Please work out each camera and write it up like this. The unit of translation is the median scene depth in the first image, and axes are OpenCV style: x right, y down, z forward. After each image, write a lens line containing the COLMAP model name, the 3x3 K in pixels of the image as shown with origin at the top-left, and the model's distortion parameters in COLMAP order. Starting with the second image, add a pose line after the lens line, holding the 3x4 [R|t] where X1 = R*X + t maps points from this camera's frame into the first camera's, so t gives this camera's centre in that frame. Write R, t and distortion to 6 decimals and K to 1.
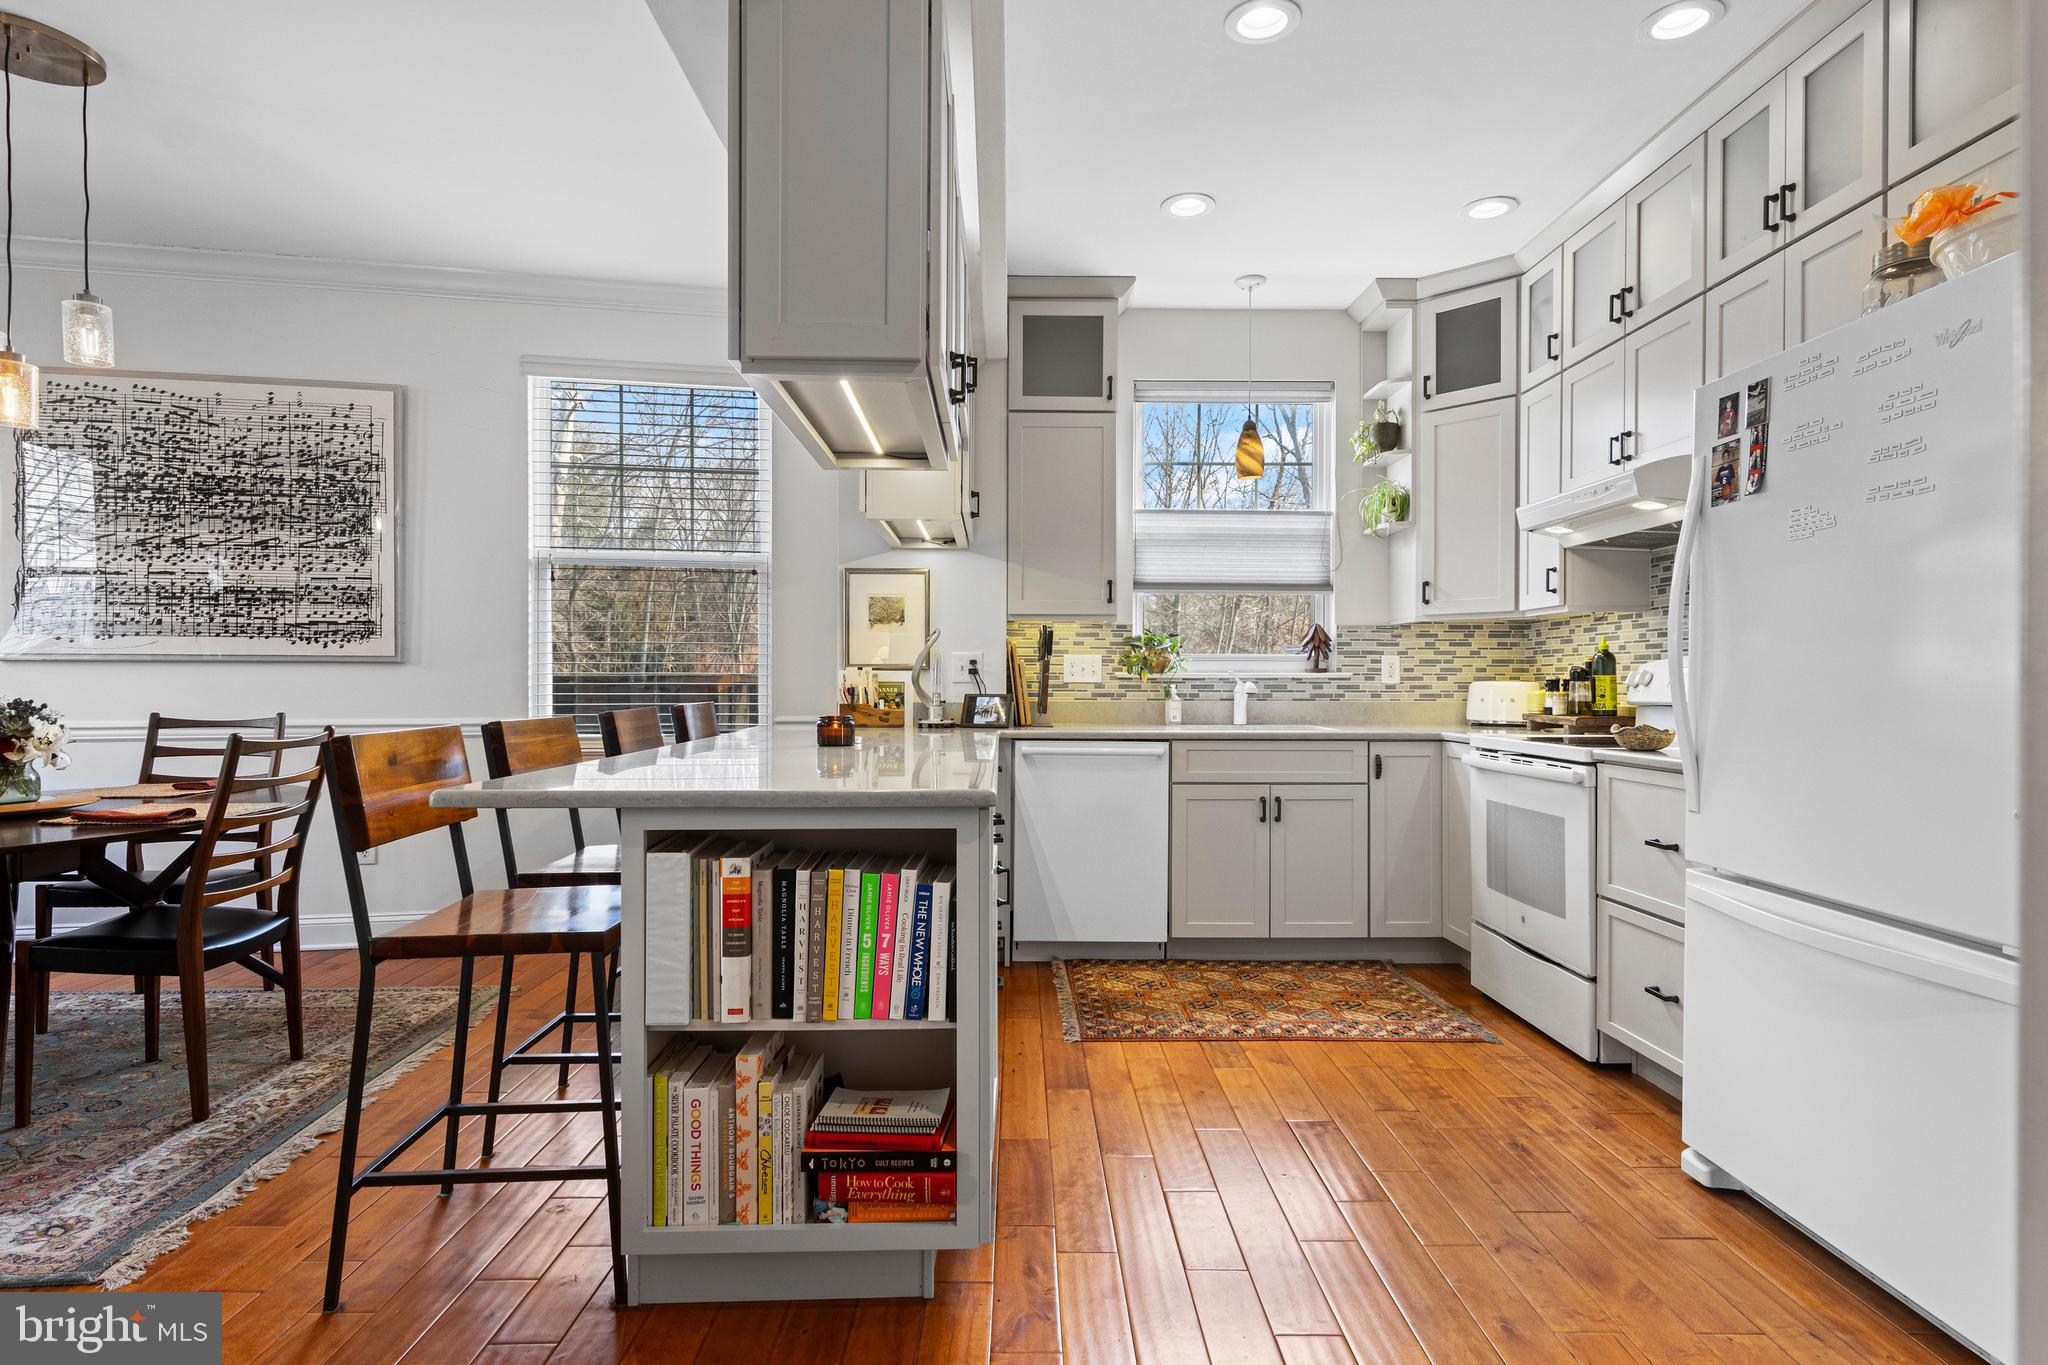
lens RADIAL K [[1049.1, 0, 1022.2], [0, 1049.1, 690.1], [0, 0, 1]] dist [0.012613, -0.002864]
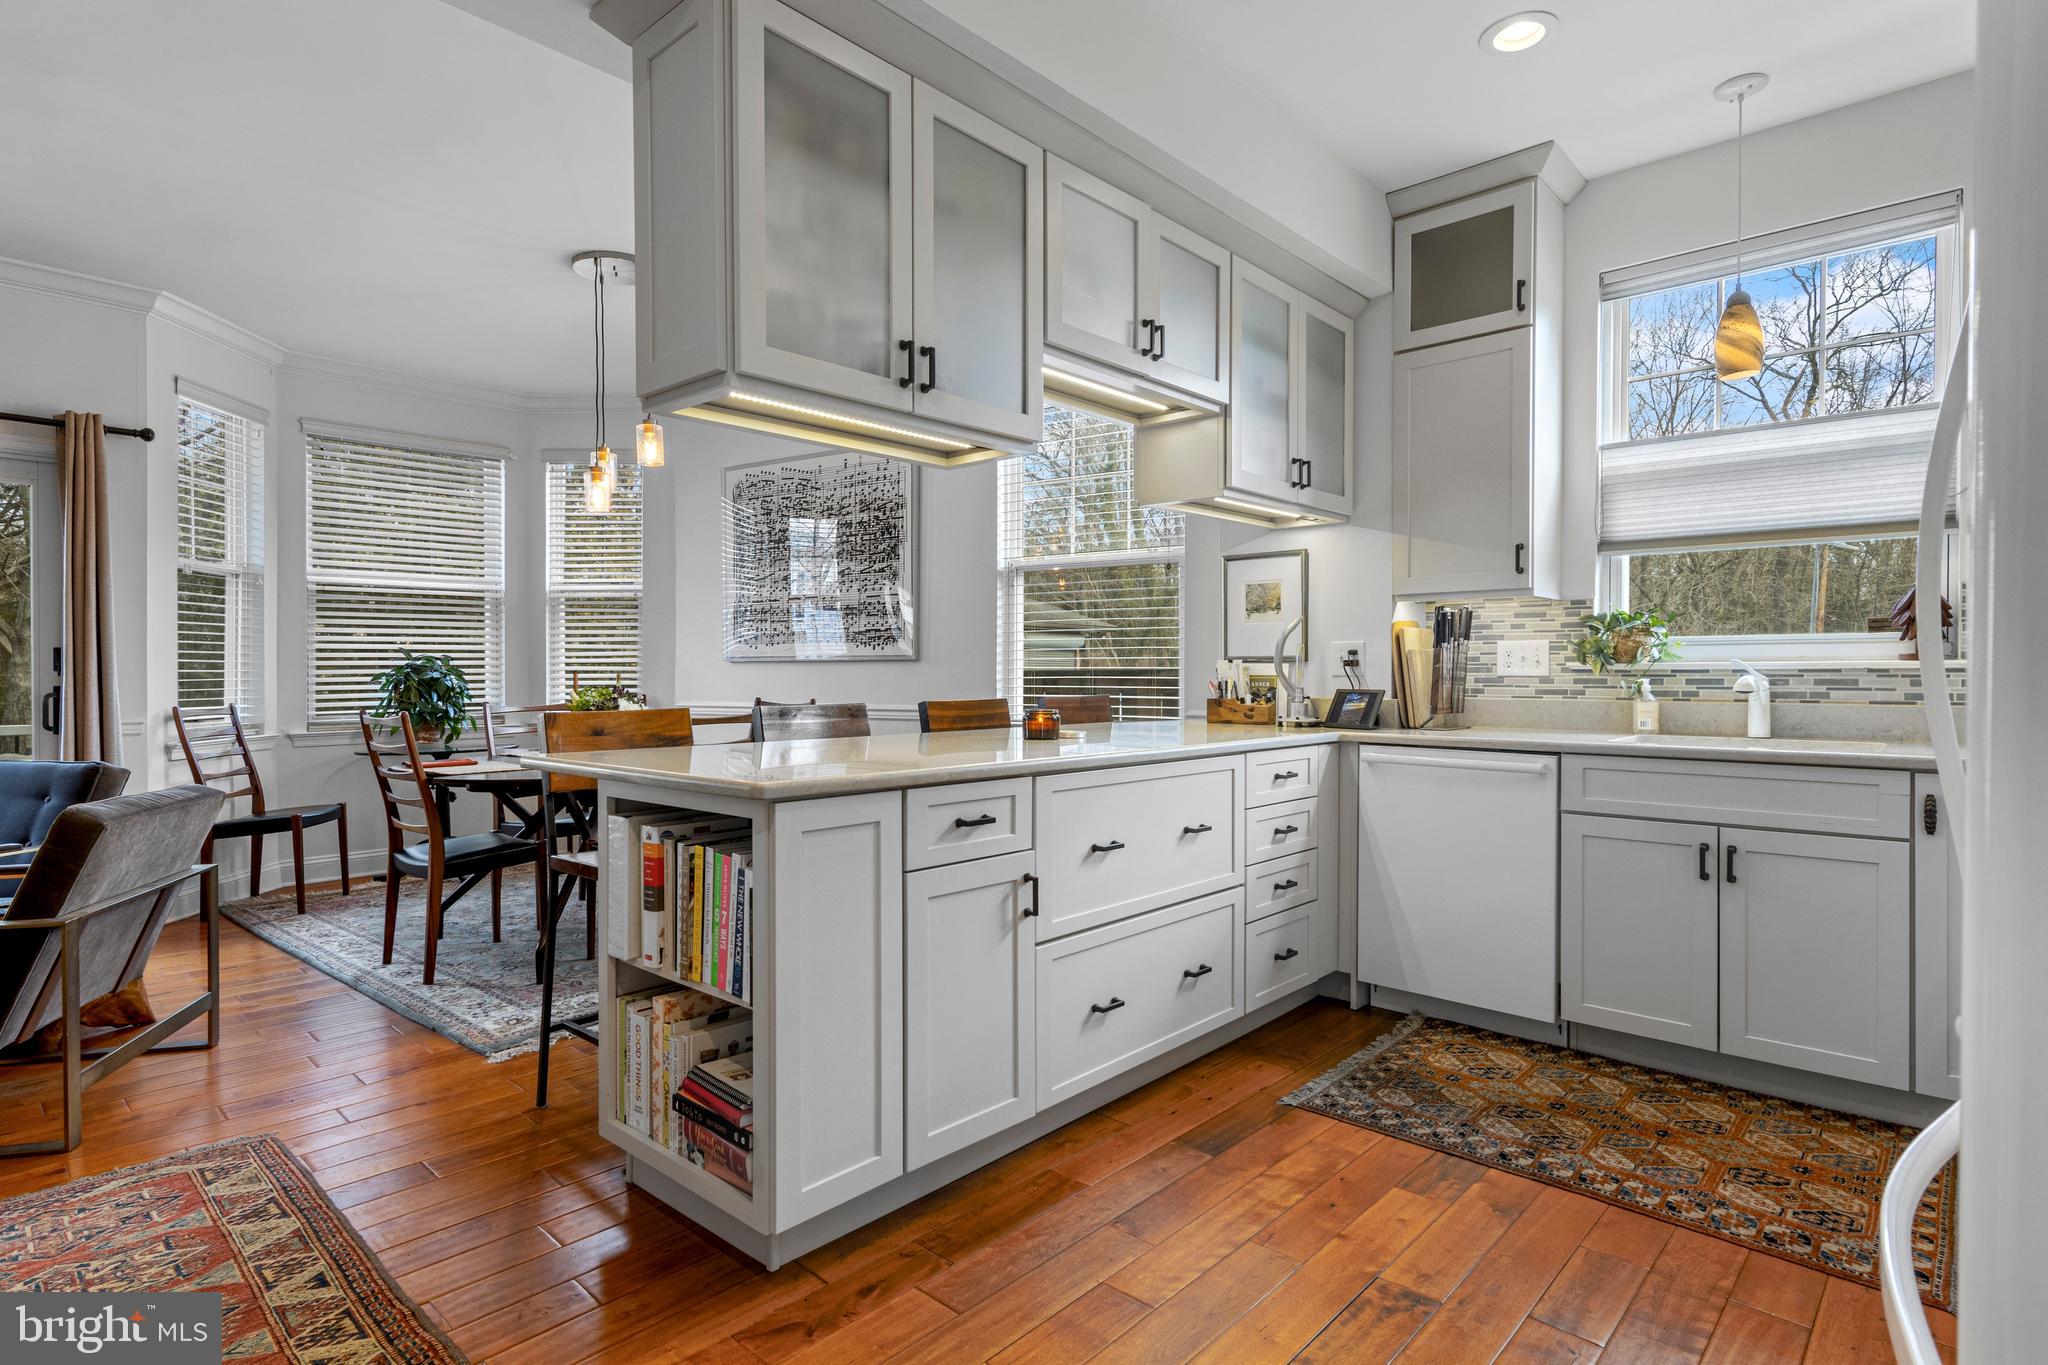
lens RADIAL K [[1046.2, 0, 1020.2], [0, 1046.2, 684.2], [0, 0, 1]] dist [0.011366, -0.001876]
pose [[0.726371, 0.004867, -0.687286, 0.359451], [-0.004599, 0.999987, 0.002220, -0.001166], [0.687287, 0.001549, 0.726384, 0.189069]]
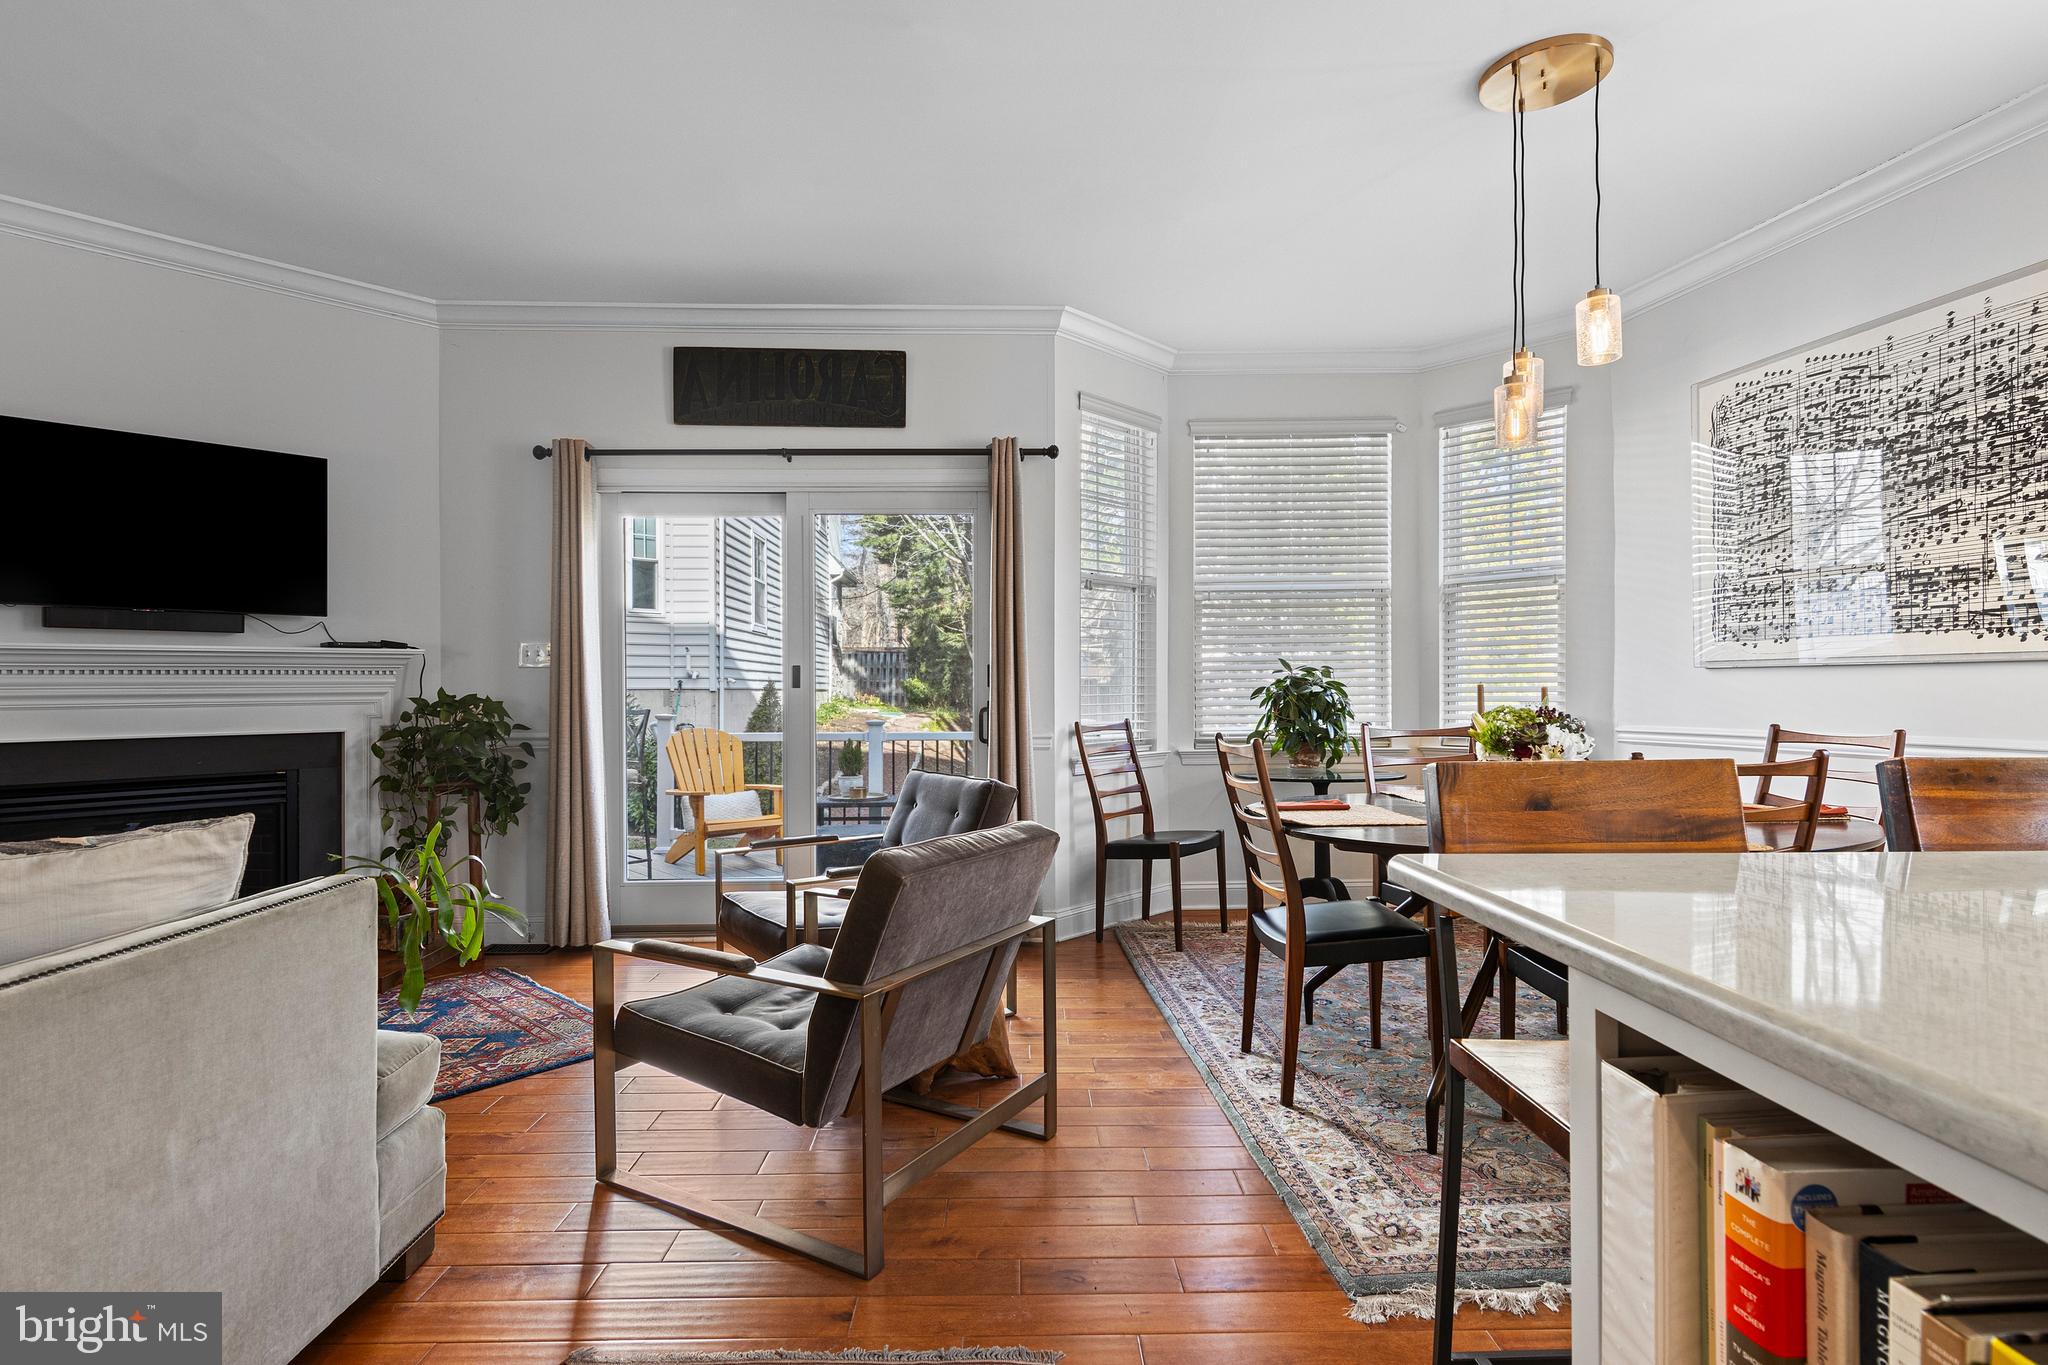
lens RADIAL K [[1044.7, 0, 1020.1], [0, 1044.7, 686.0], [0, 0, 1]] dist [0.005859, -0.000540]
pose [[0.007299, -0.004287, -0.999964, 0.046664], [-0.004065, 0.999982, -0.004316, -0.003735], [0.999965, 0.004097, 0.007281, 0.316622]]
